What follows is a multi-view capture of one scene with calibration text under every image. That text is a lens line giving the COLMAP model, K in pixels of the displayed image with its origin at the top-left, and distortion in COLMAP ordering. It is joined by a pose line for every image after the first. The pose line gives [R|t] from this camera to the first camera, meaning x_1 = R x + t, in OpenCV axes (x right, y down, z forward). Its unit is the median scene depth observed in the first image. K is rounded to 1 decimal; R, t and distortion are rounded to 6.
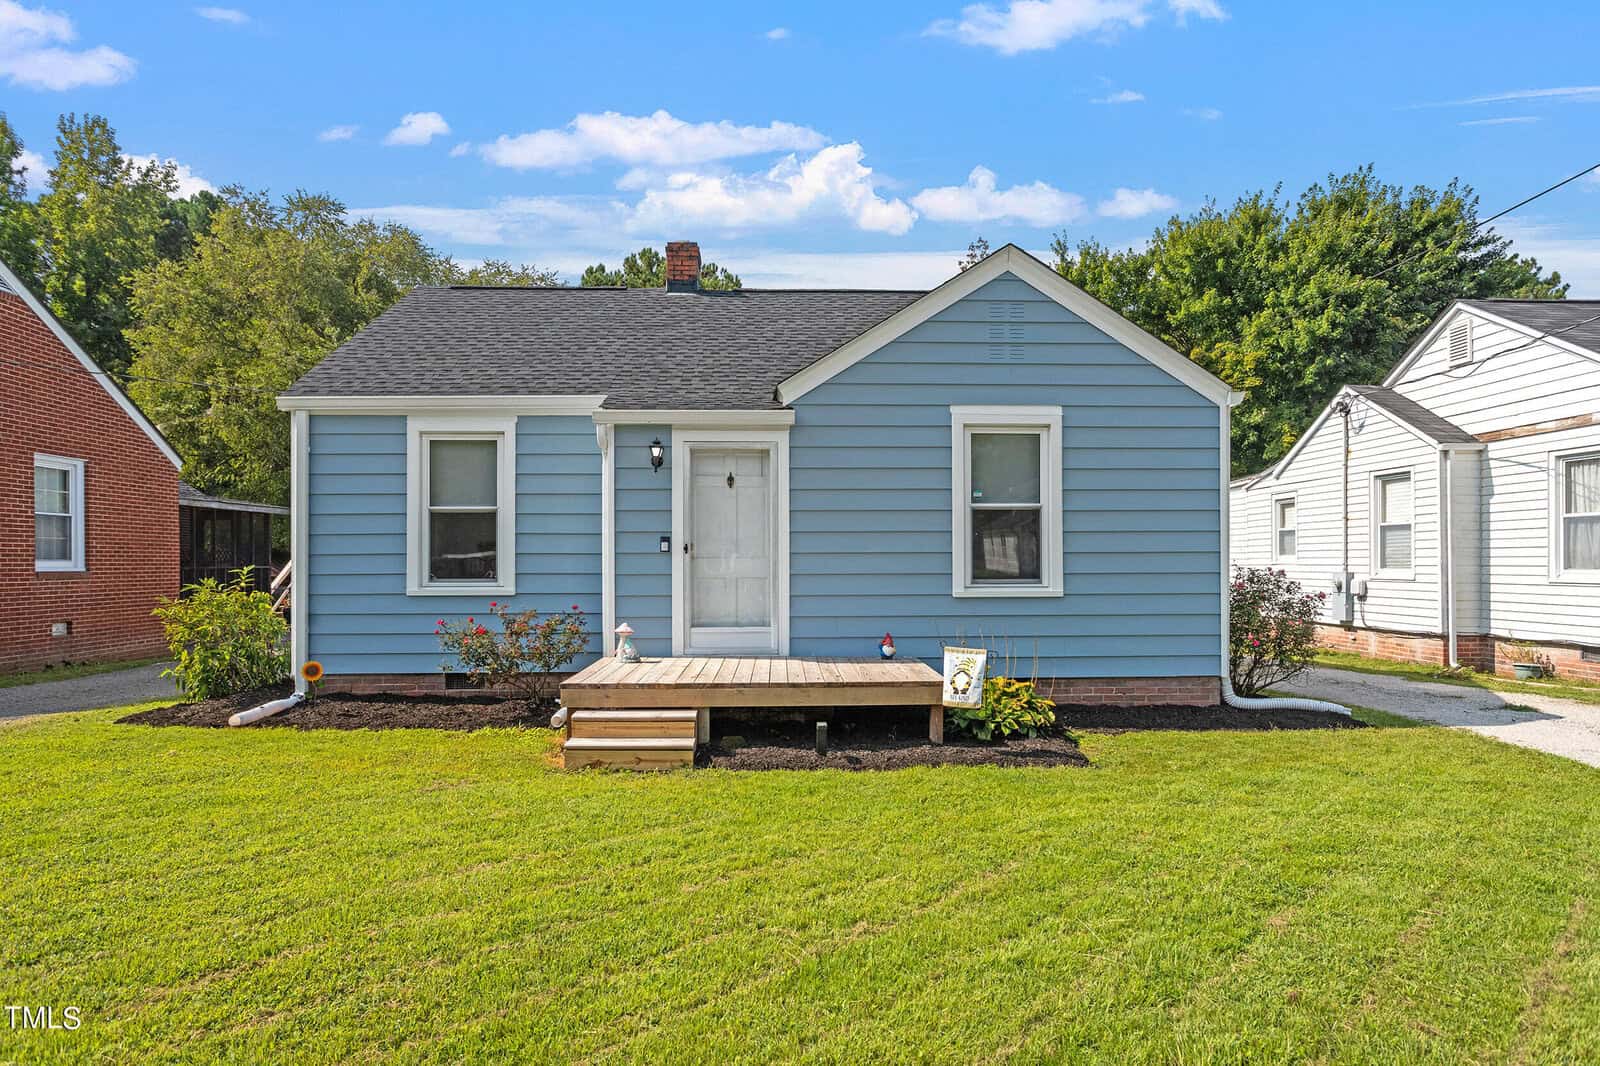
lens RADIAL K [[951.1, 0, 800.0], [0, 951.1, 542.4], [0, 0, 1]] dist [-0.004393, 0.002242]
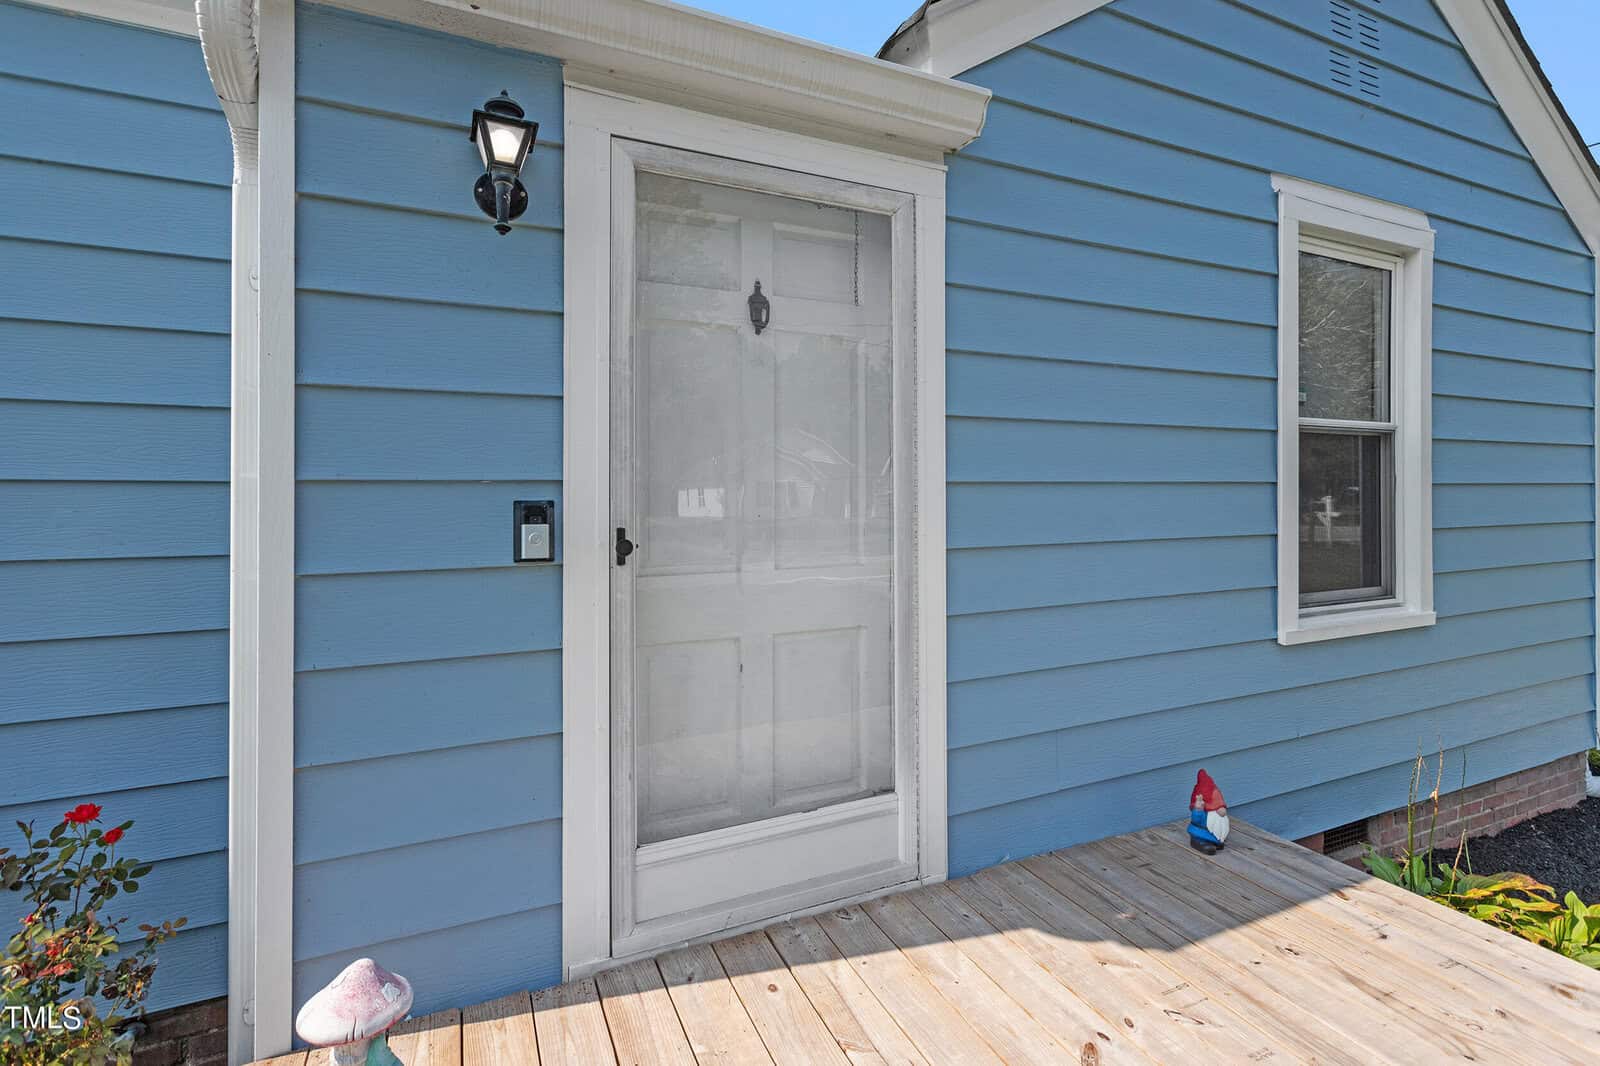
lens RADIAL K [[782.1, 0, 821.4], [0, 782.1, 483.1], [0, 0, 1]] dist [0.008116, 0.000701]
pose [[0.913813, 0.004260, 0.406112, -0.153603], [-0.009043, 0.999911, 0.009859, -0.013254], [-0.406034, -0.012681, 0.913770, 0.767483]]
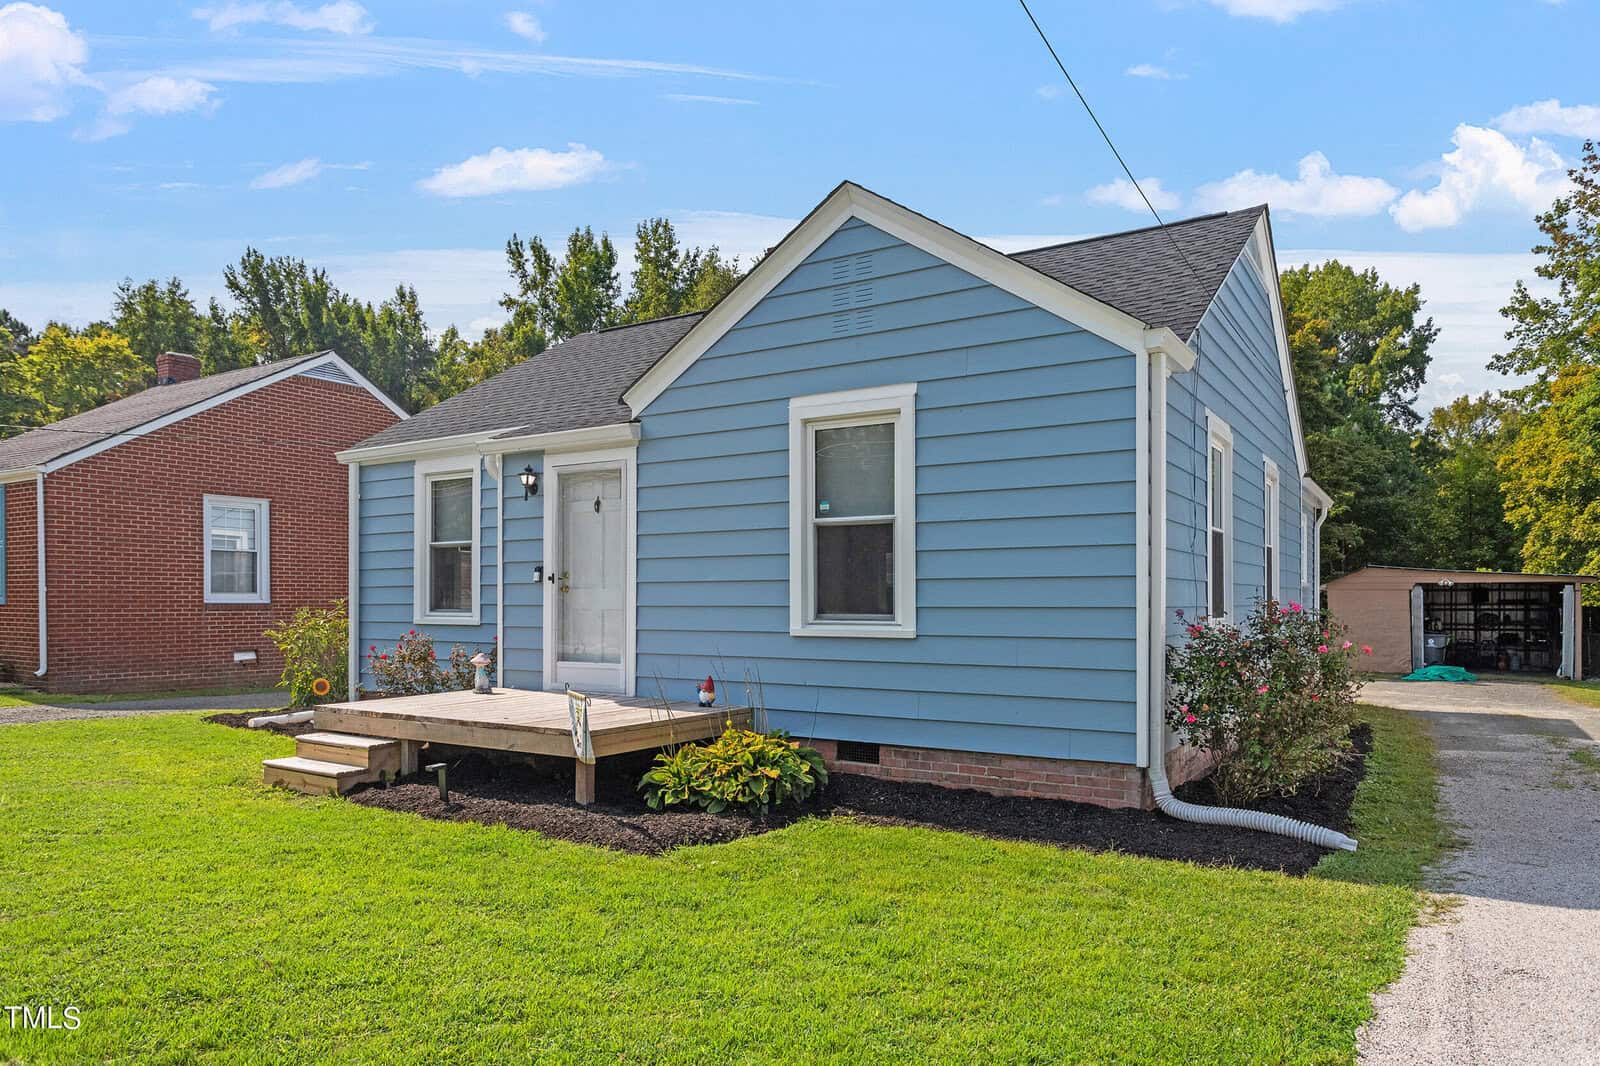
lens RADIAL K [[1028.7, 0, 801.7], [0, 1028.7, 590.7], [0, 0, 1]] dist [0.009349, -0.001179]
pose [[0.824460, -0.002523, -0.565914, 0.657867], [0.006986, 0.999959, 0.005719, 0.014236], [0.565877, -0.008668, 0.824444, 0.283688]]
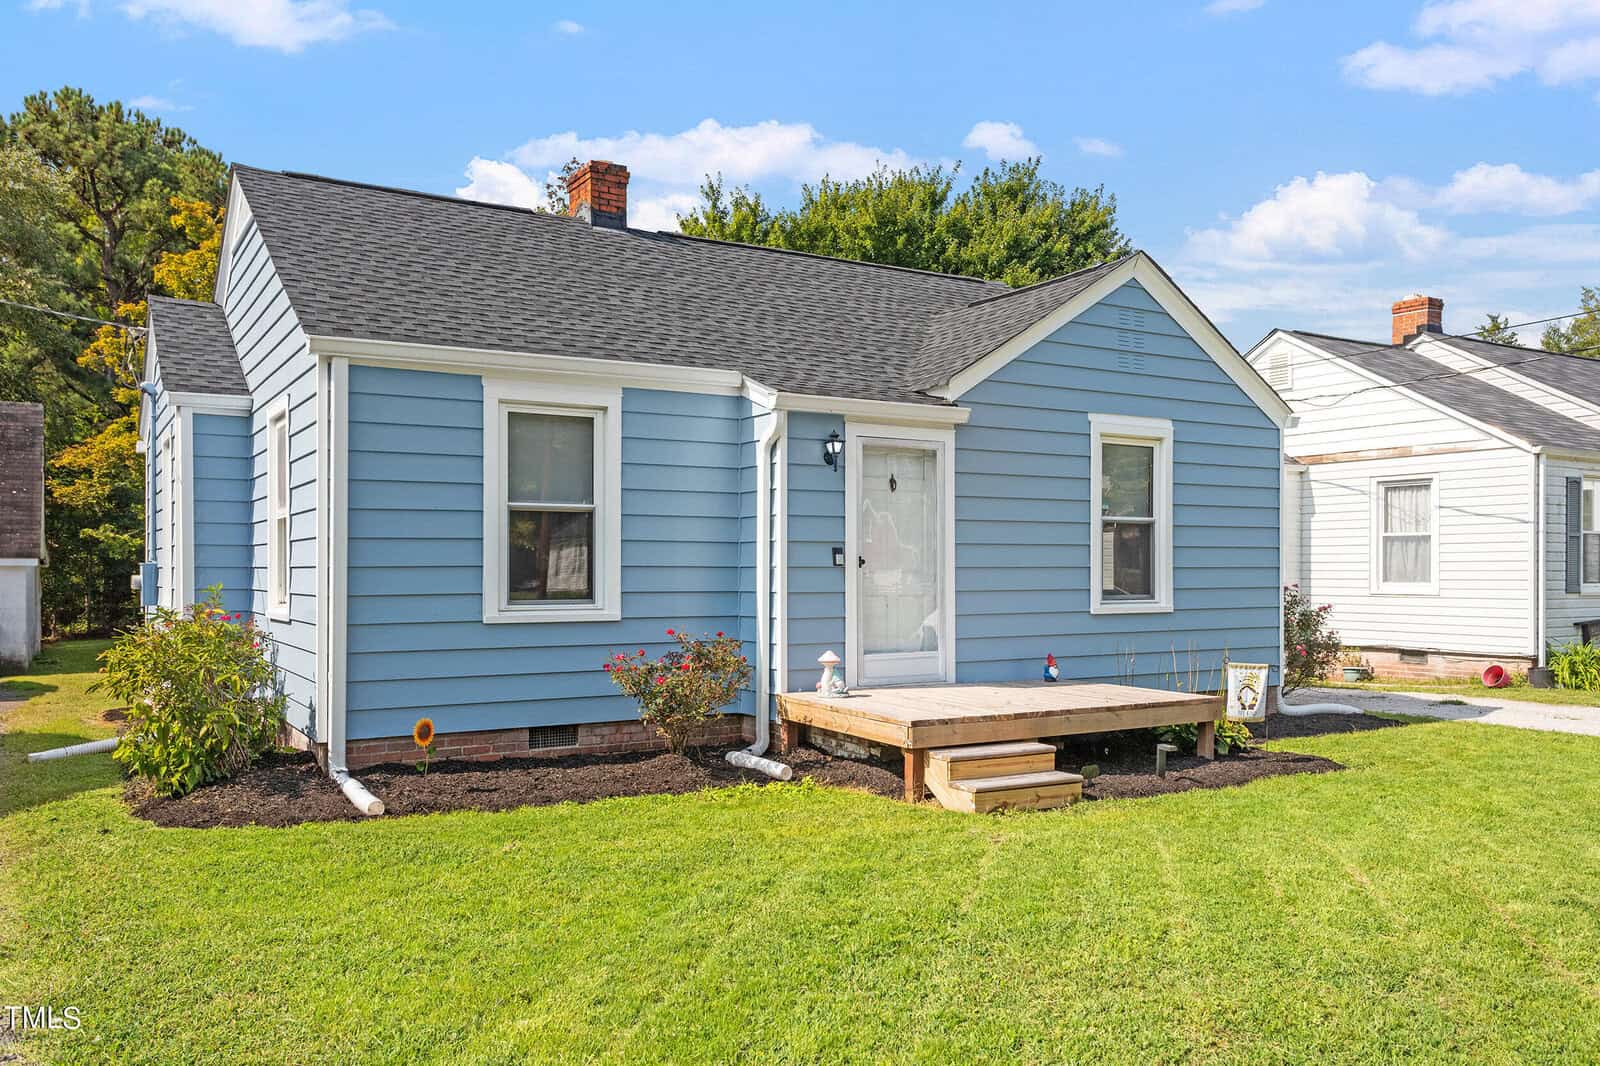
lens RADIAL K [[1243.5, 0, 796.2], [0, 1243.5, 540.3], [0, 0, 1]] dist [0.013981, -0.000719]
pose [[0.876283, 0.013760, 0.481601, -0.692976], [-0.012634, 0.999905, -0.005581, -0.005718], [-0.481632, -0.001194, 0.876373, 0.050250]]
